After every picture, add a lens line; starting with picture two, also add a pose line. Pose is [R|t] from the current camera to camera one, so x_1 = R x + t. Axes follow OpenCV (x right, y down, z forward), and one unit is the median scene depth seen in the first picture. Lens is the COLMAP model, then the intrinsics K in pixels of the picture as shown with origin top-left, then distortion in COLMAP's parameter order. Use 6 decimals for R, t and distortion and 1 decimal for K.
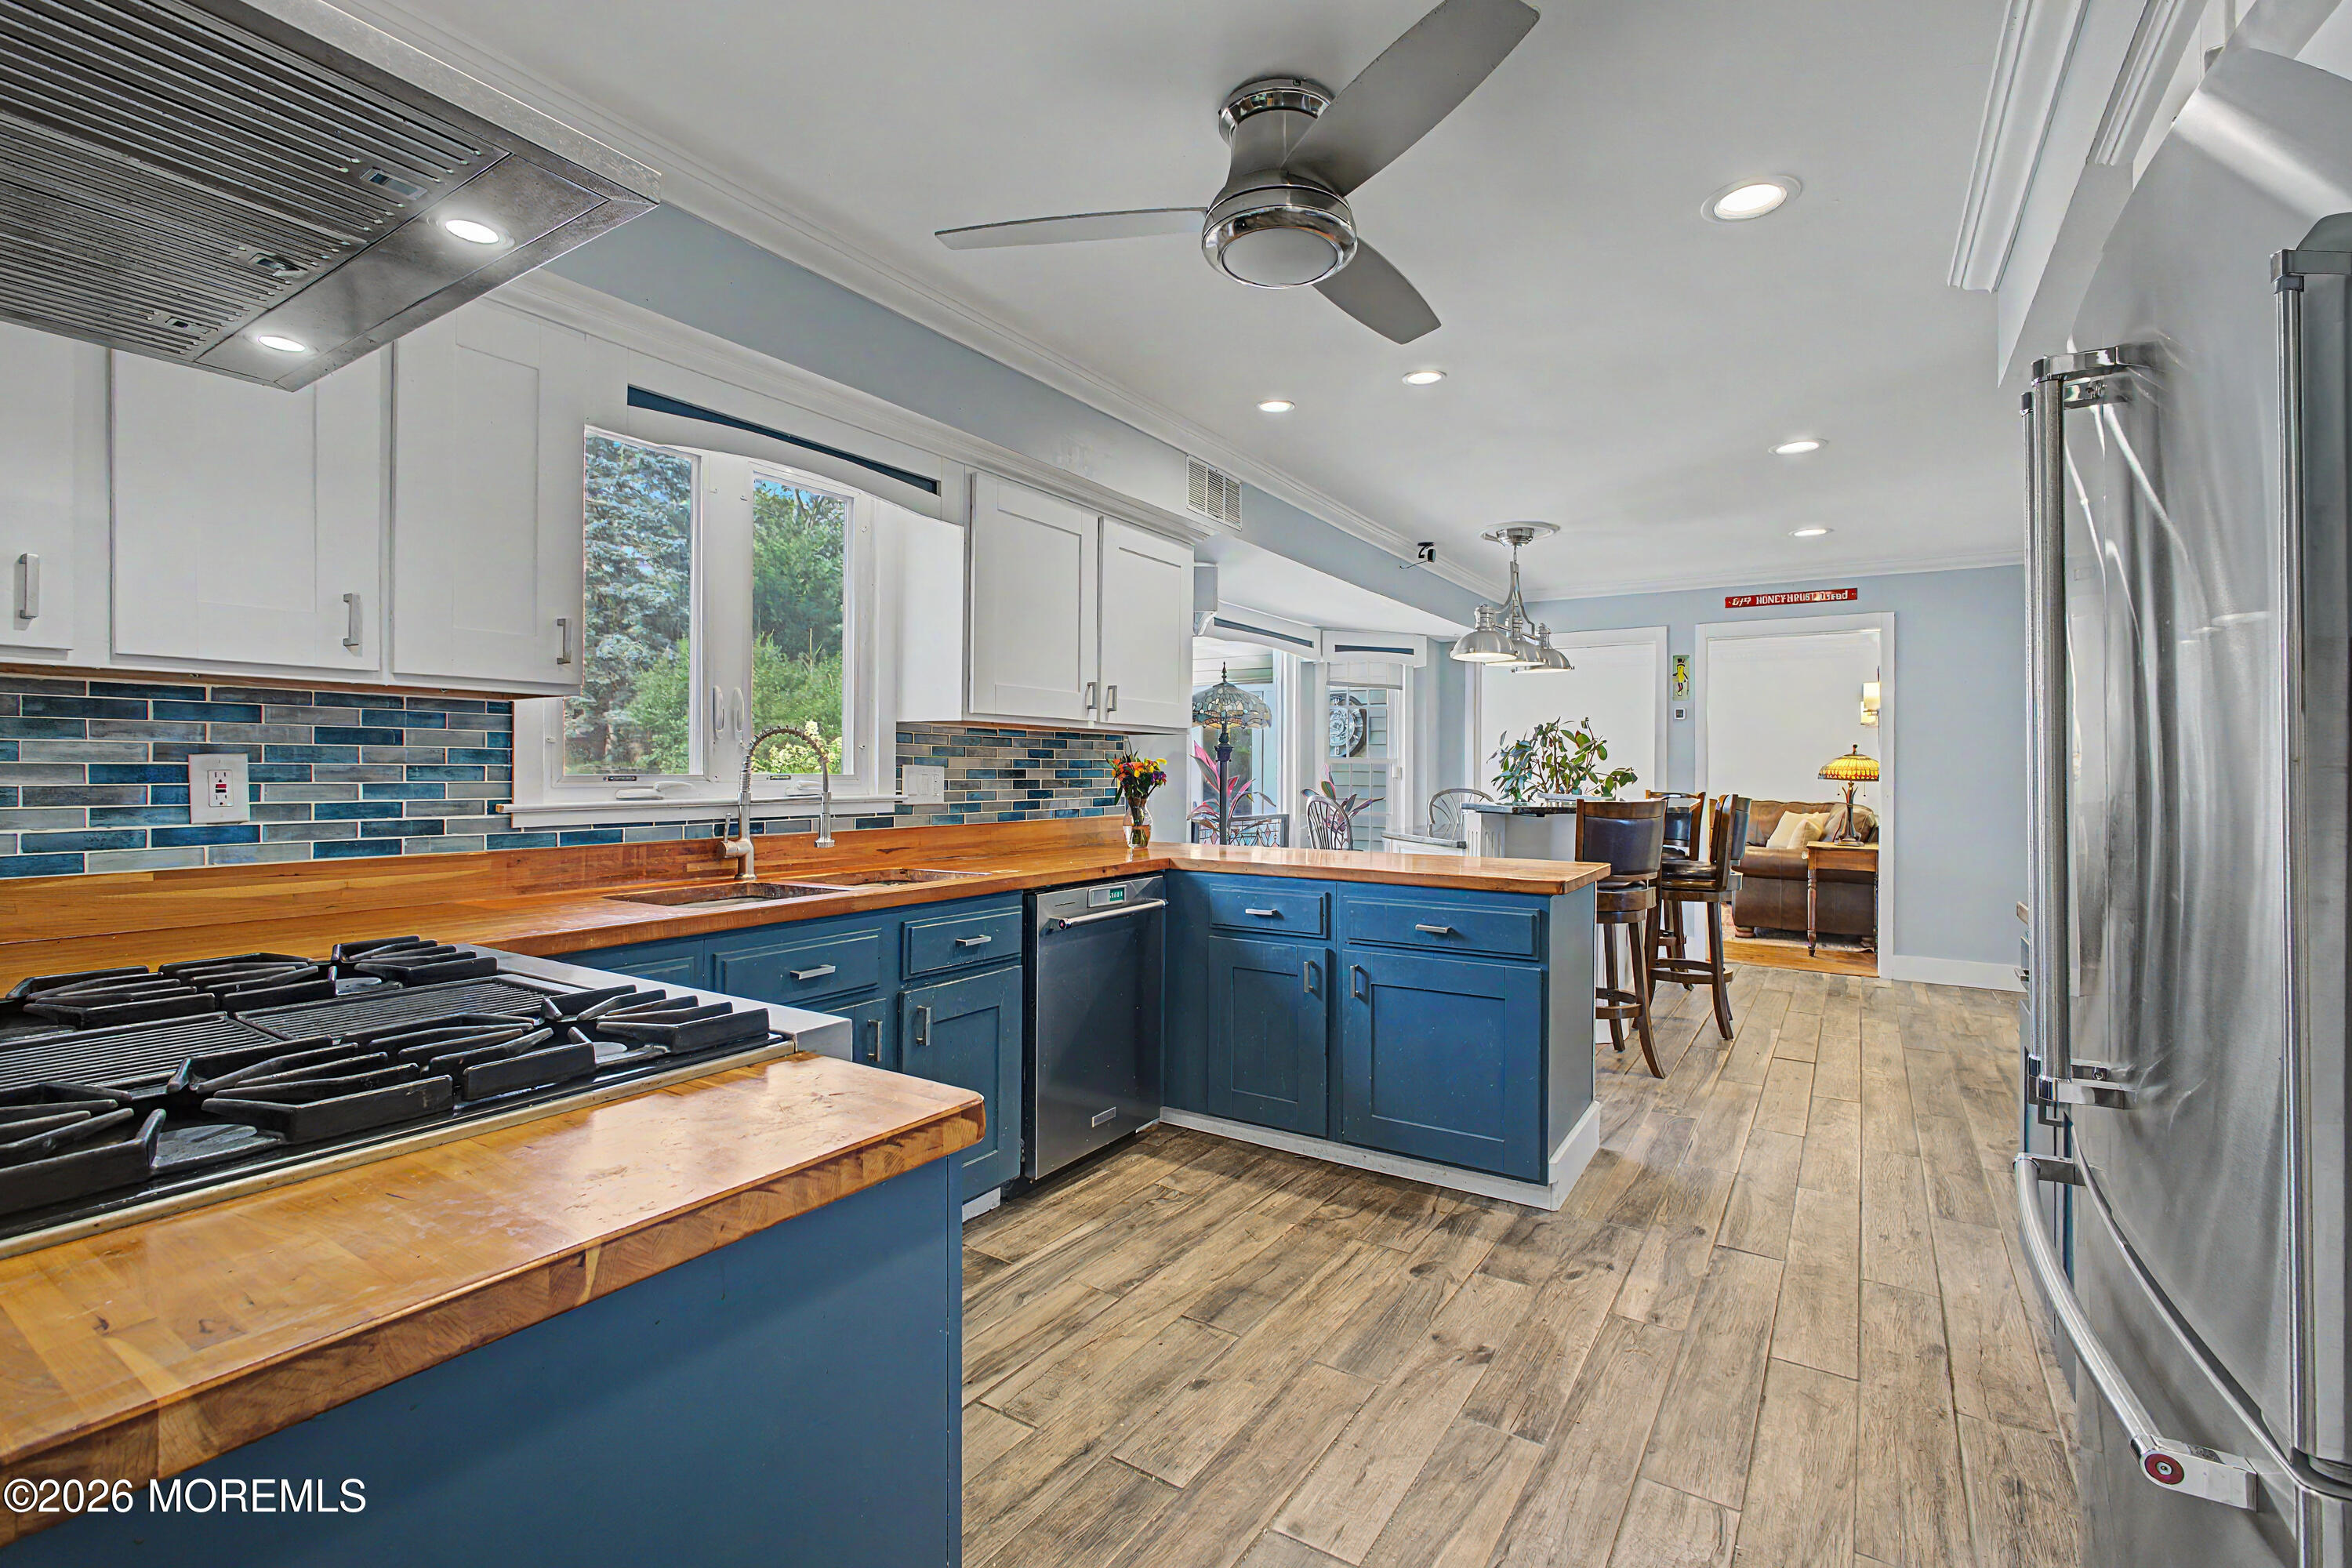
lens RADIAL K [[1037.1, 0, 1211.4], [0, 1037.1, 762.7], [0, 0, 1]] dist [-0.009857, 0.001339]
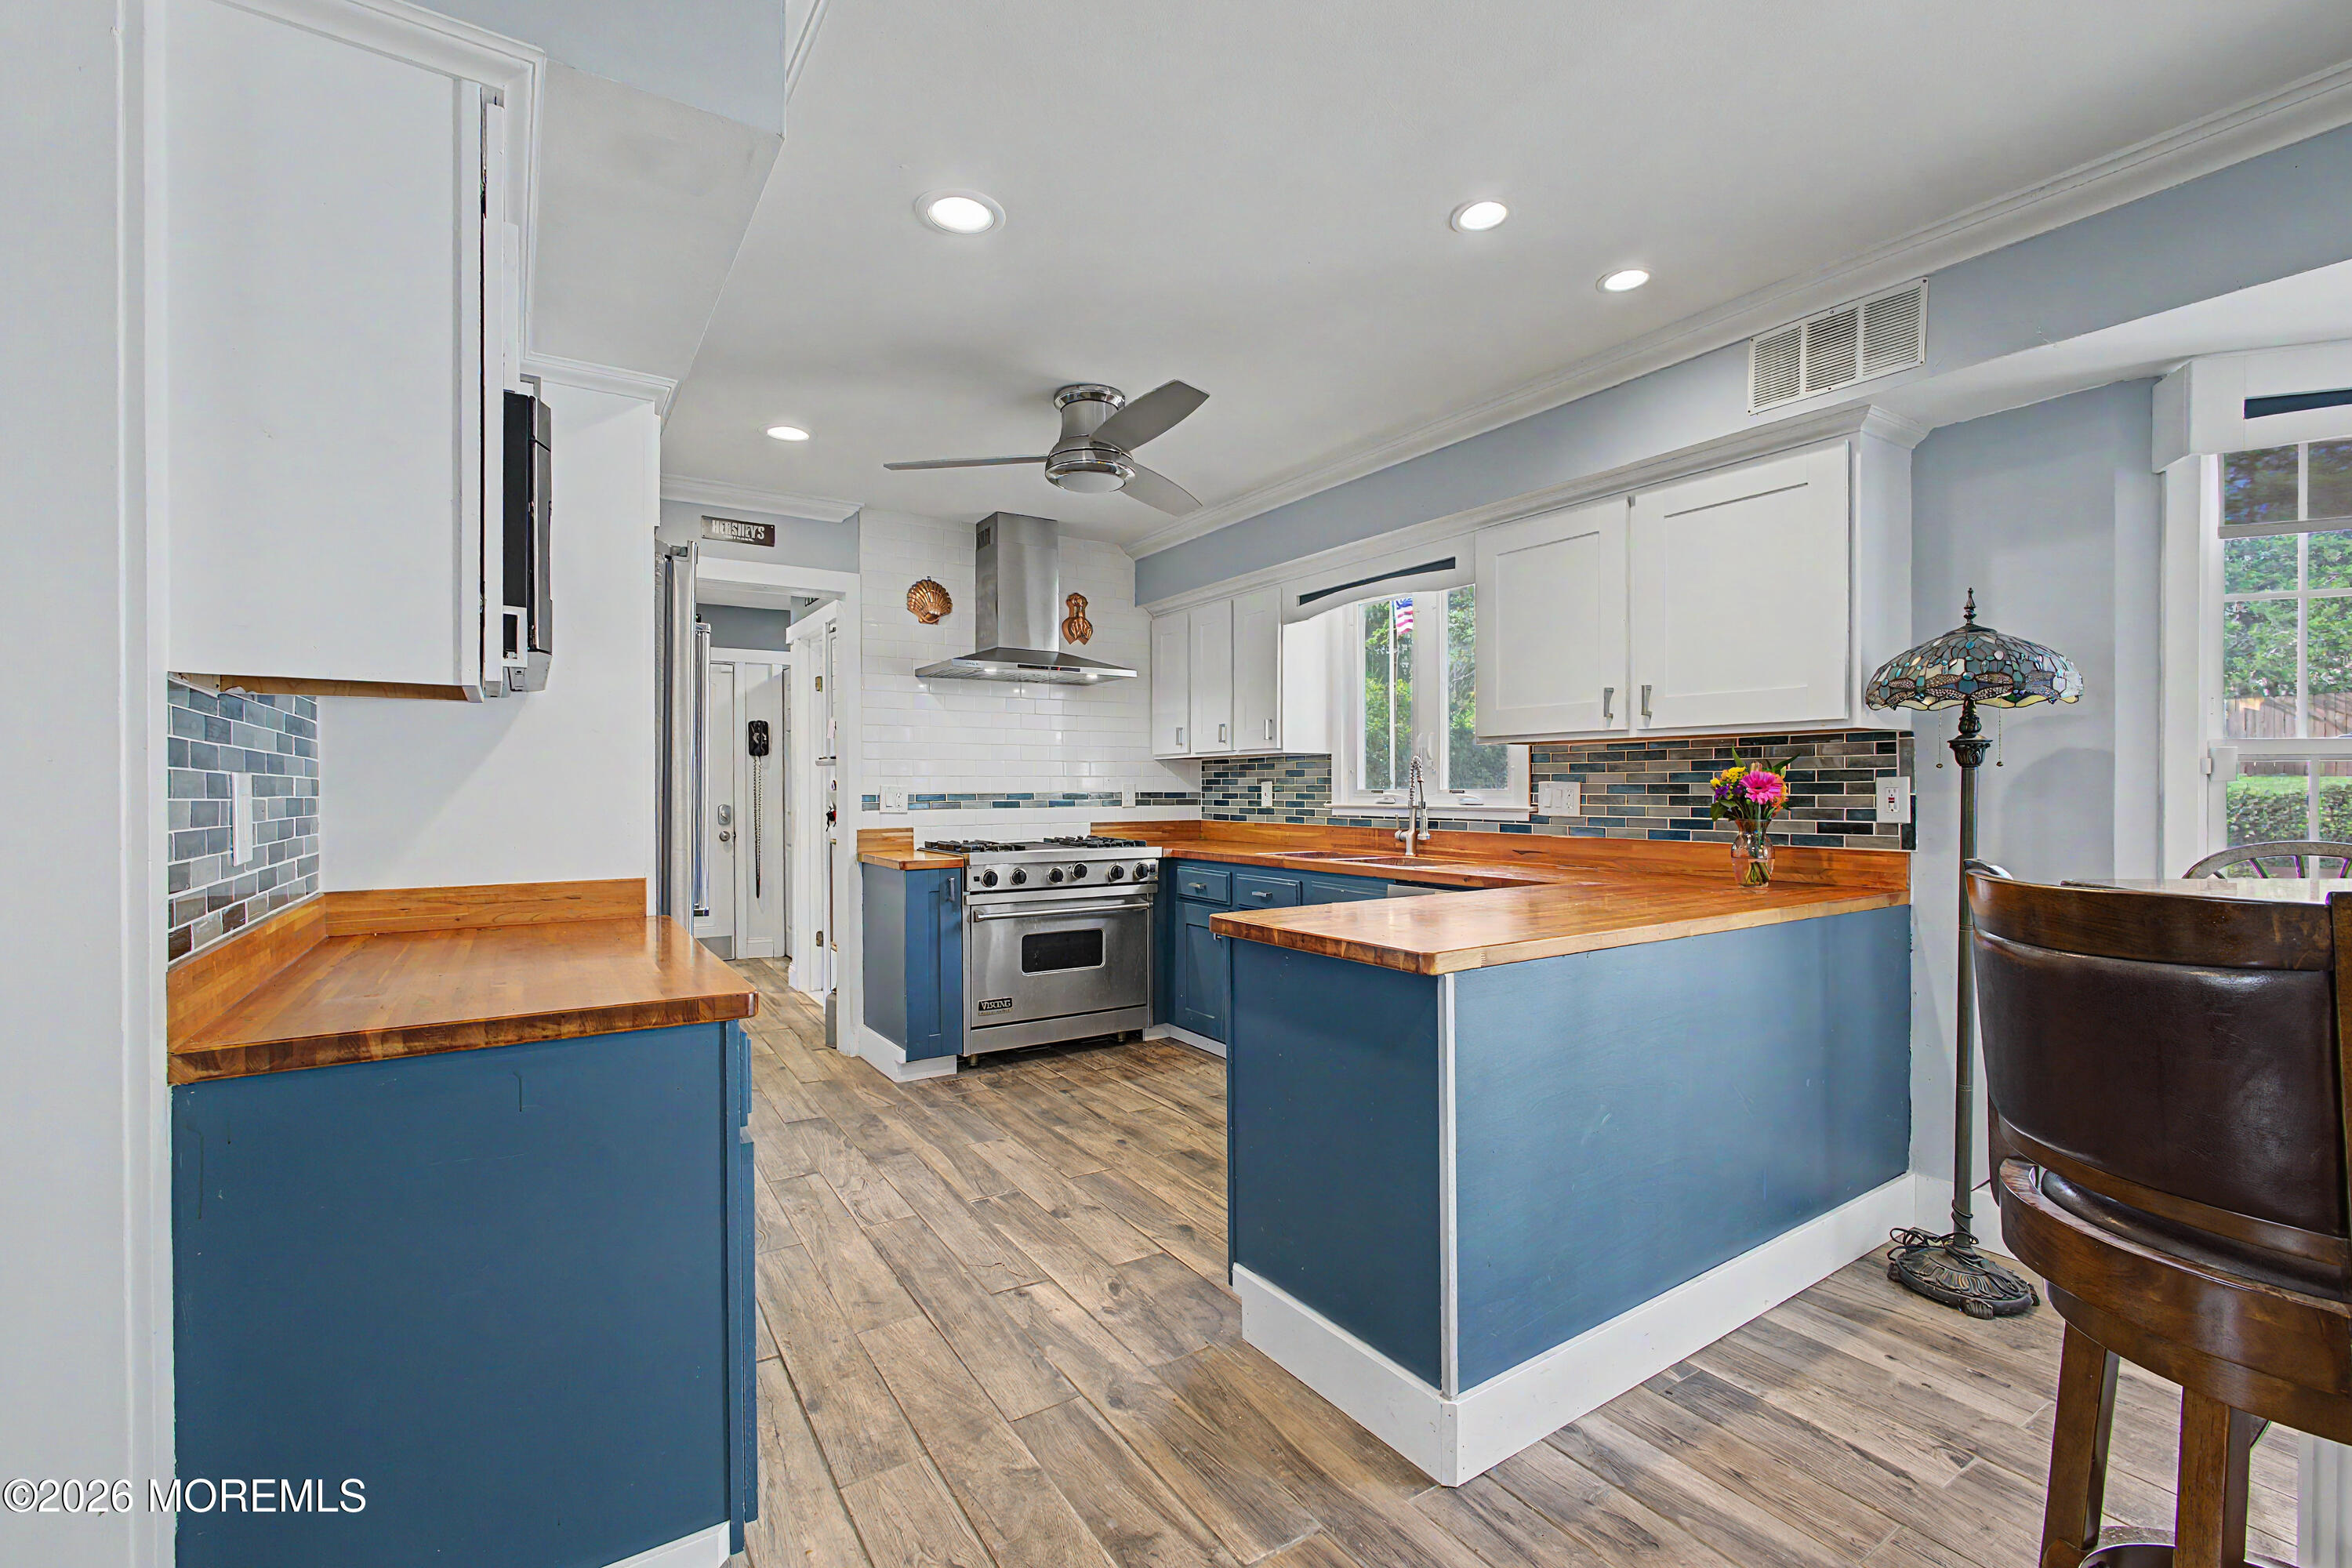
lens RADIAL K [[1003.9, 0, 1165.2], [0, 1003.9, 791.6], [0, 0, 1]] dist [-0.015558, 0.006322]
pose [[-0.427032, 0.000769, -0.904236, 1.135504], [0.008449, 0.999959, -0.003140, 0.017456], [0.904197, -0.008980, -0.427021, 1.376414]]
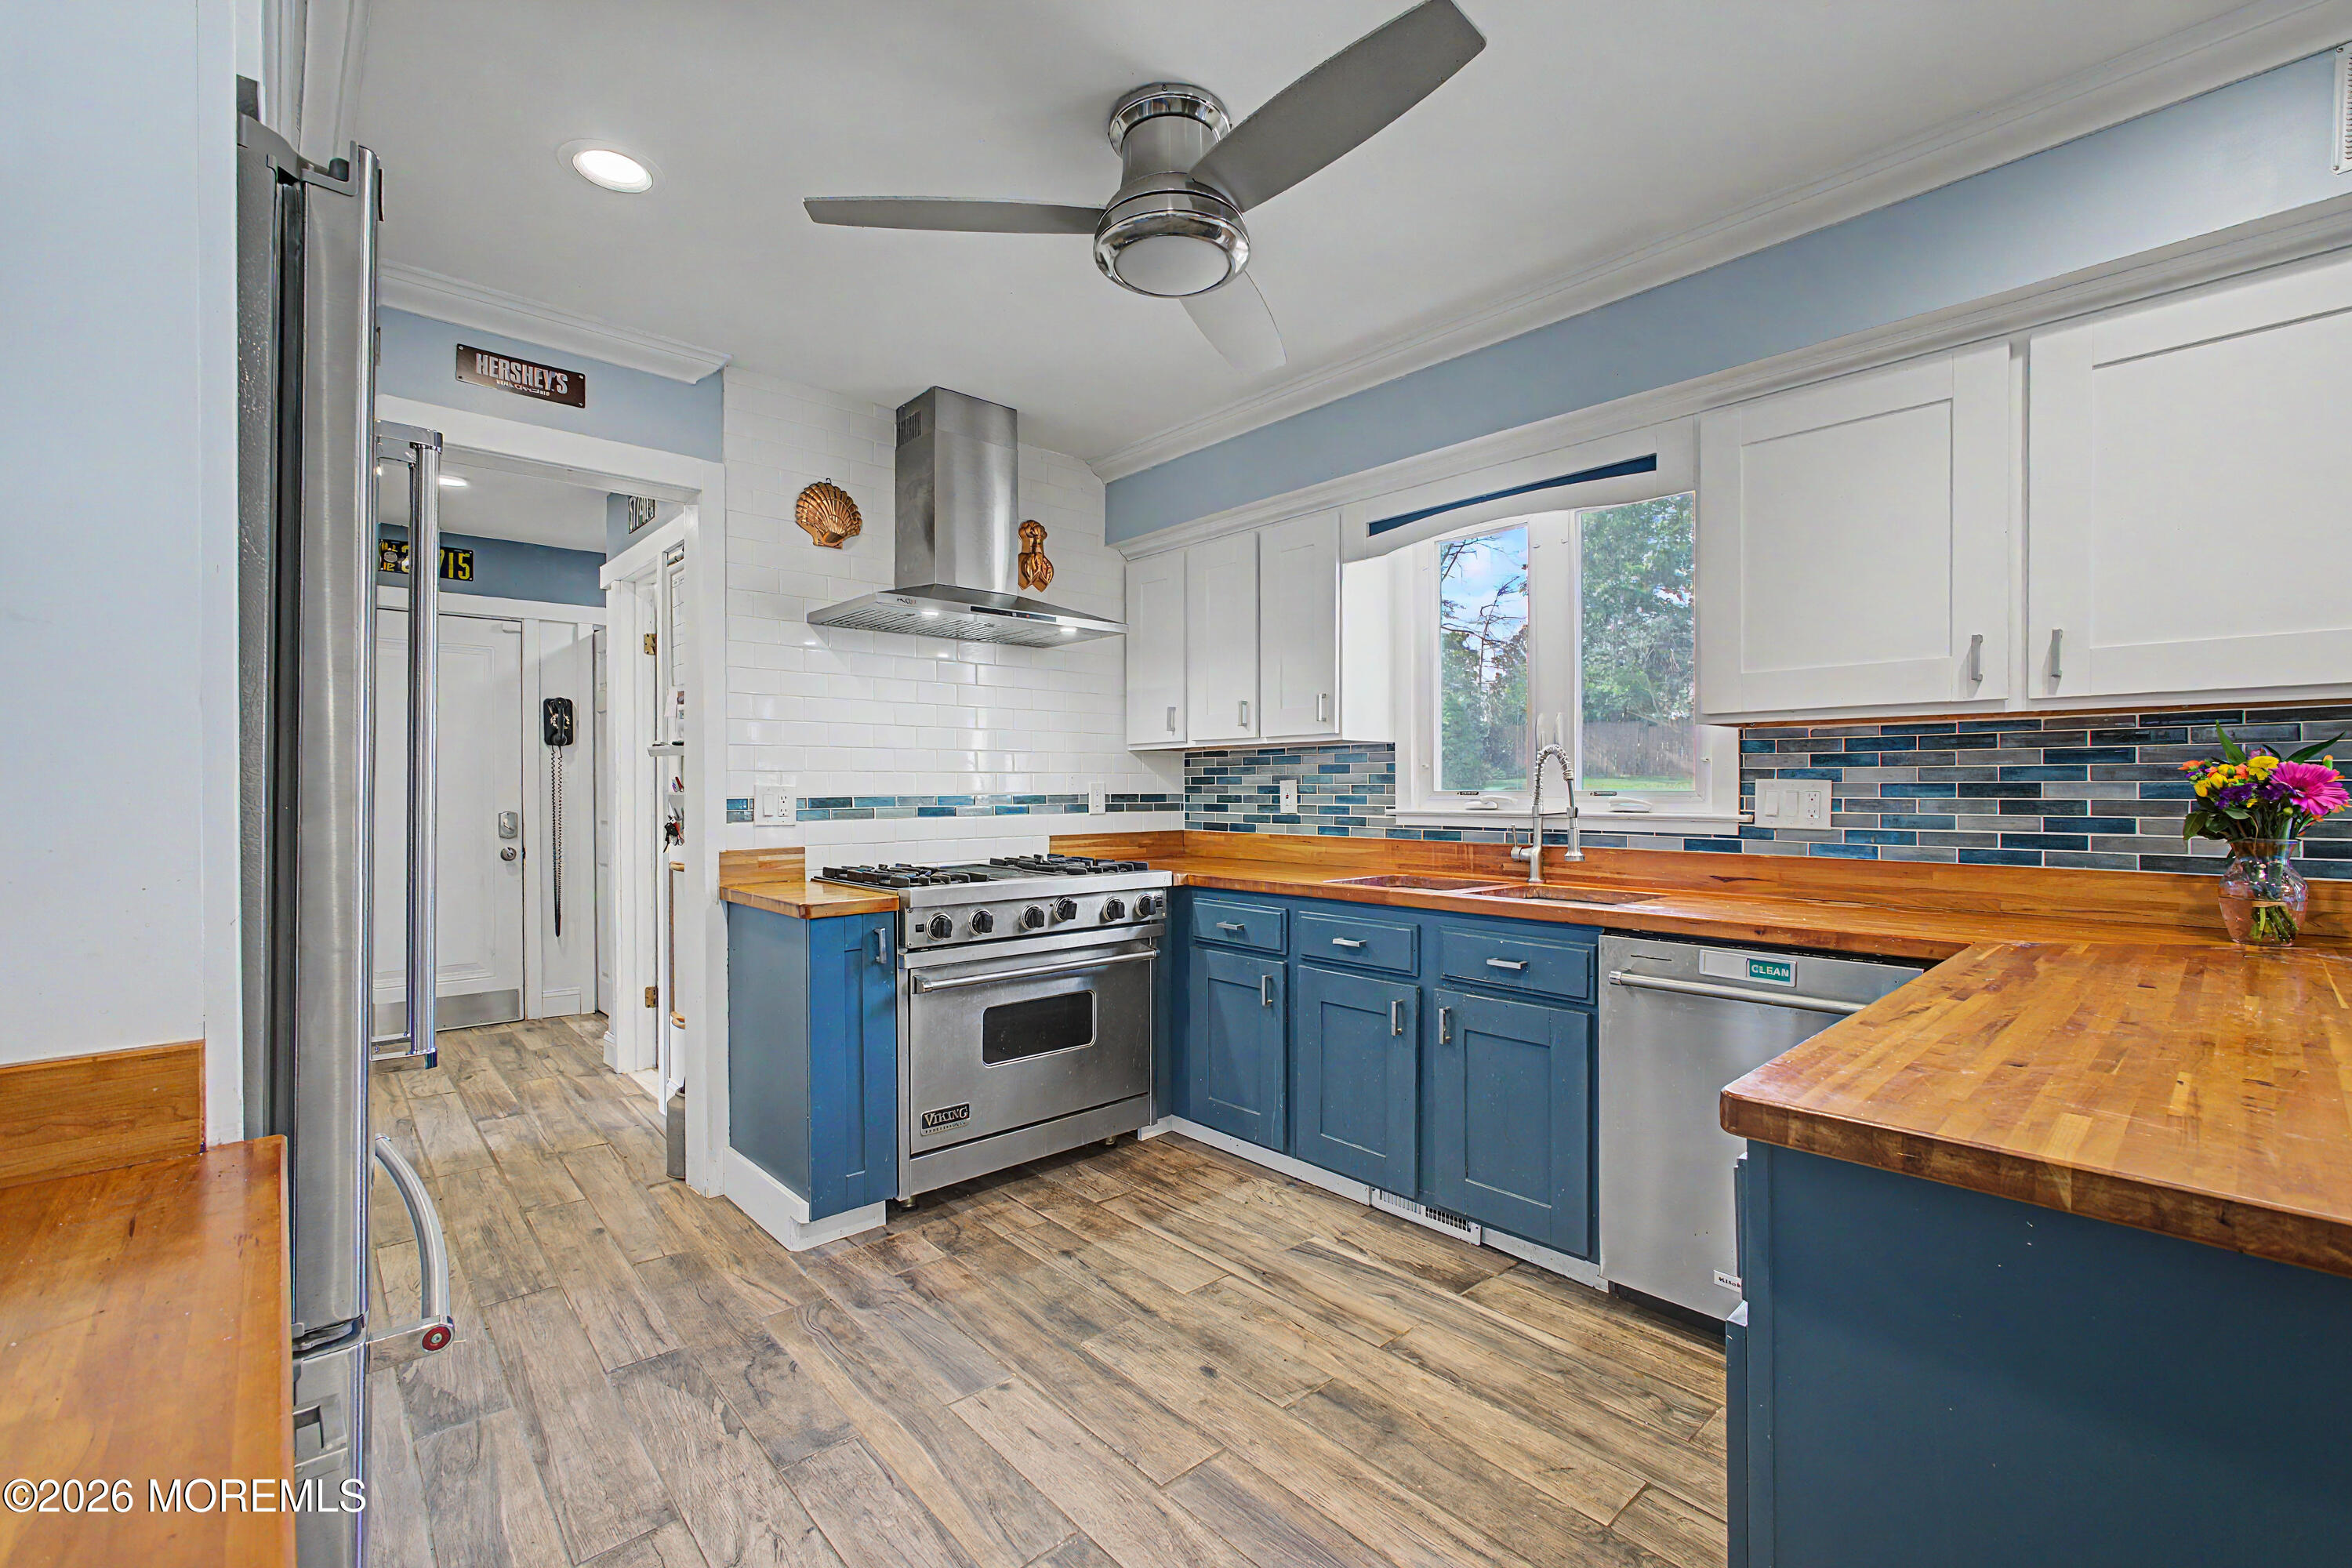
lens RADIAL K [[1003.9, 0, 1169.5], [0, 1003.9, 793.4], [0, 0, 1]] dist [-0.015558, 0.006322]
pose [[-0.275430, 0.001796, -0.961319, 0.749901], [0.008885, 0.999960, -0.000678, 0.012595], [0.961280, -0.008728, -0.275435, 0.961401]]
